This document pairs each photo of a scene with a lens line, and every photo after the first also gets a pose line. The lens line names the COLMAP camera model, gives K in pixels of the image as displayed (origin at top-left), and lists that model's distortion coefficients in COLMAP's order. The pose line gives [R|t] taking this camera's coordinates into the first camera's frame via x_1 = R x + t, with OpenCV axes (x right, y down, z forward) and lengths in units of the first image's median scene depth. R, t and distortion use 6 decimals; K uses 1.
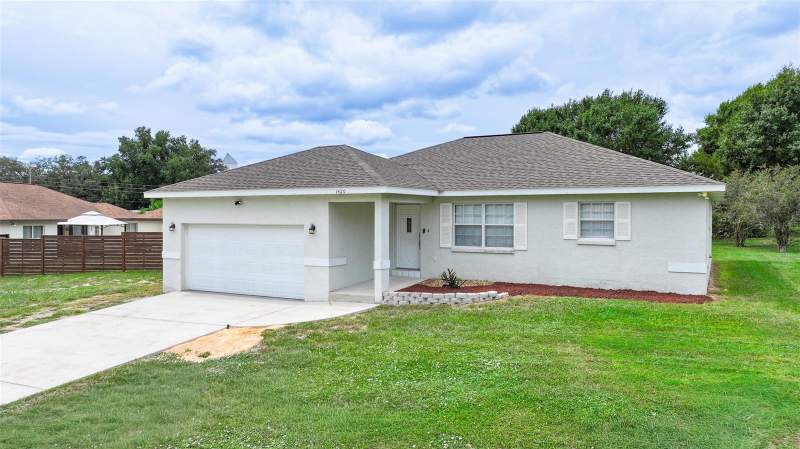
lens RADIAL K [[585.1, 0, 415.6], [0, 585.1, 225.2], [0, 0, 1]] dist [-0.008106, -0.002614]
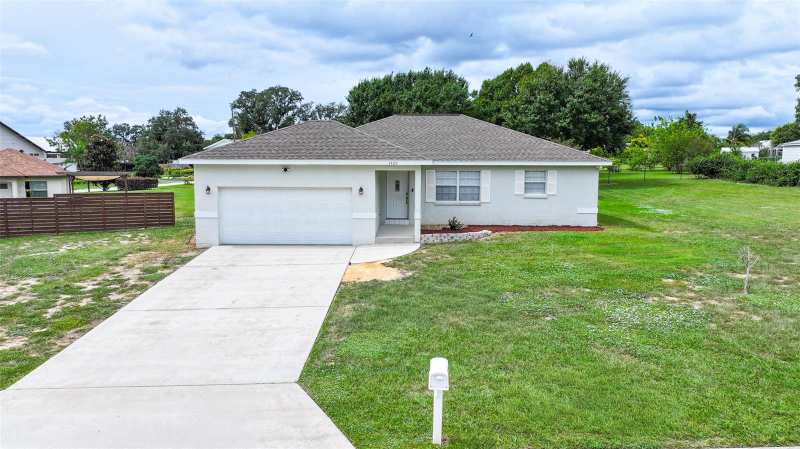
lens RADIAL K [[585.1, 0, 415.6], [0, 585.1, 225.2], [0, 0, 1]] dist [-0.008106, -0.002614]
pose [[0.885066, -0.044021, 0.463379, -0.663888], [0.004035, 0.996206, 0.086932, -0.029271], [-0.465448, -0.075071, 0.881886, -0.224018]]
